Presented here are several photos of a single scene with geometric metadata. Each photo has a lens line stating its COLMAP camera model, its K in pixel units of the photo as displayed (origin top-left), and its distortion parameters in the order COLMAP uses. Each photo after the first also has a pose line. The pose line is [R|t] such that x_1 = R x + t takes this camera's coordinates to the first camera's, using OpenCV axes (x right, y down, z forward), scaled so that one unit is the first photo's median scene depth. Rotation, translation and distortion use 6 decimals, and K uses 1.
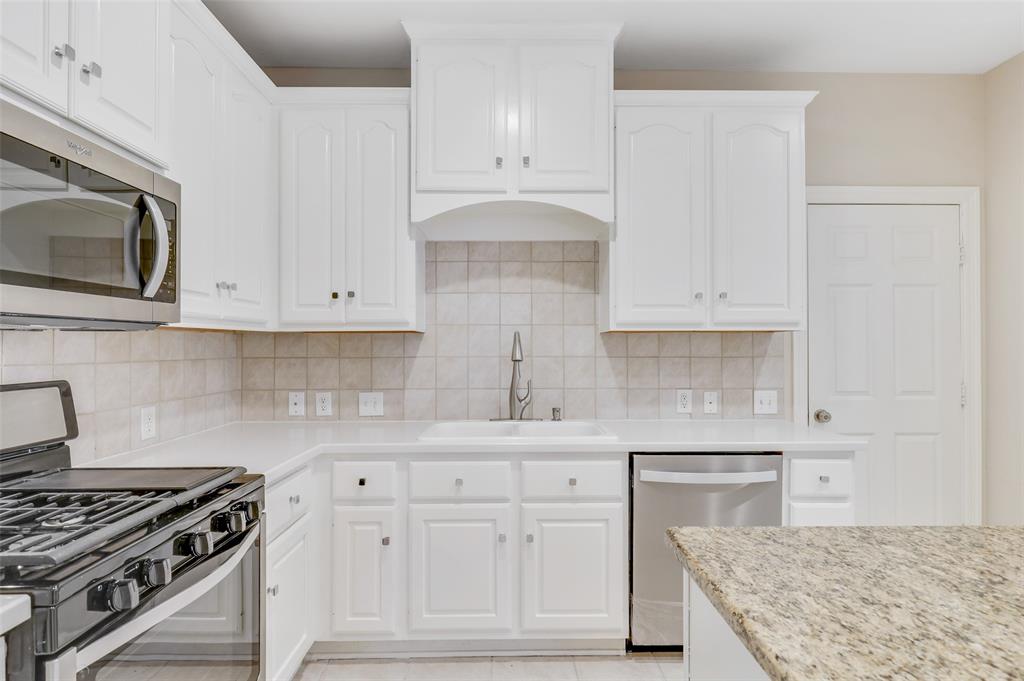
lens RADIAL K [[532.5, 0, 515.4], [0, 532.5, 346.2], [0, 0, 1]] dist [-0.001187, -0.001901]
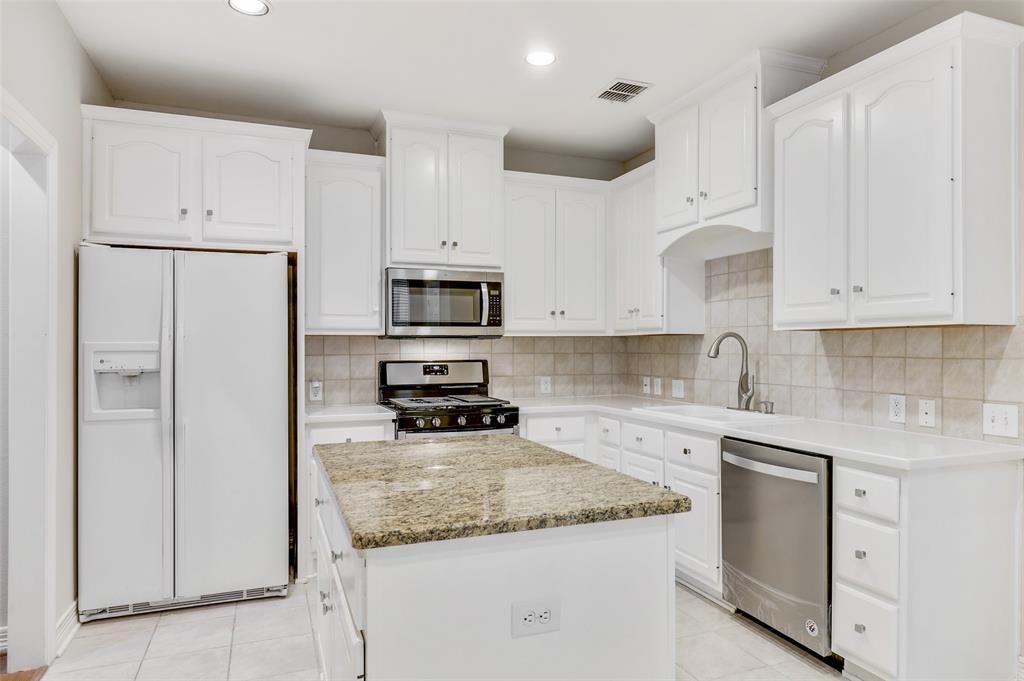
lens RADIAL K [[630.8, 0, 512.0], [0, 630.8, 340.5], [0, 0, 1]] dist [0.001469, -0.000456]
pose [[0.354047, -0.008013, -0.935193, 1.056205], [0.002286, 0.999968, -0.007703, -0.000450], [0.935225, 0.000589, 0.354054, 0.056651]]
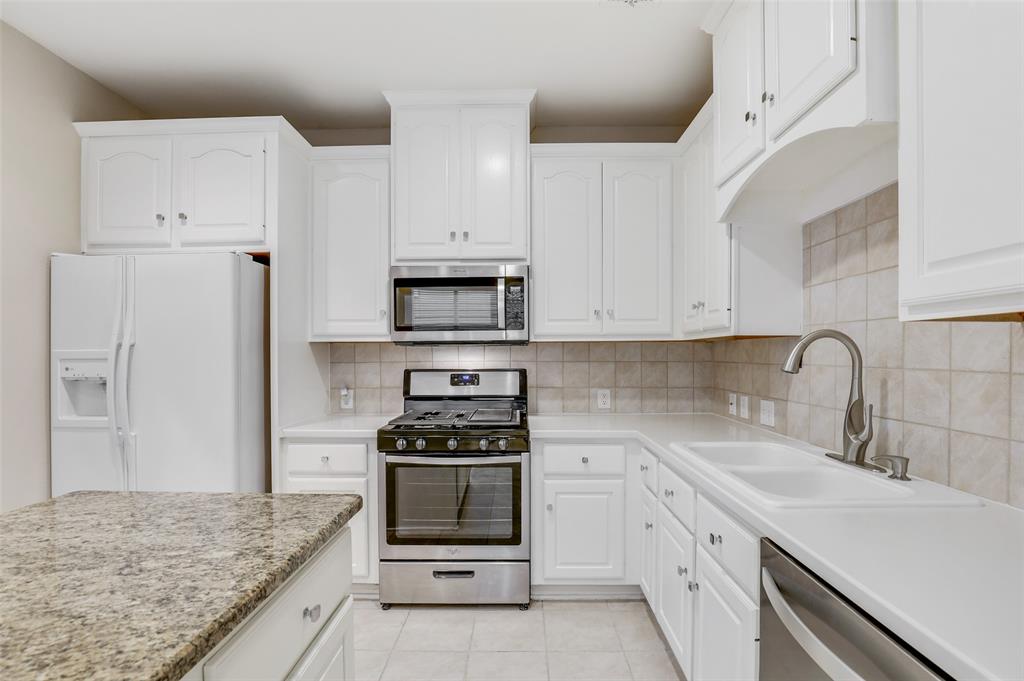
lens RADIAL K [[470.5, 0, 514.4], [0, 470.5, 355.4], [0, 0, 1]] dist [-0.028639, 0.000759]
pose [[-0.027409, 0.005970, -0.999606, 0.573065], [0.003630, 0.999976, 0.005872, -0.000237], [0.999618, -0.003467, -0.027430, 0.573678]]
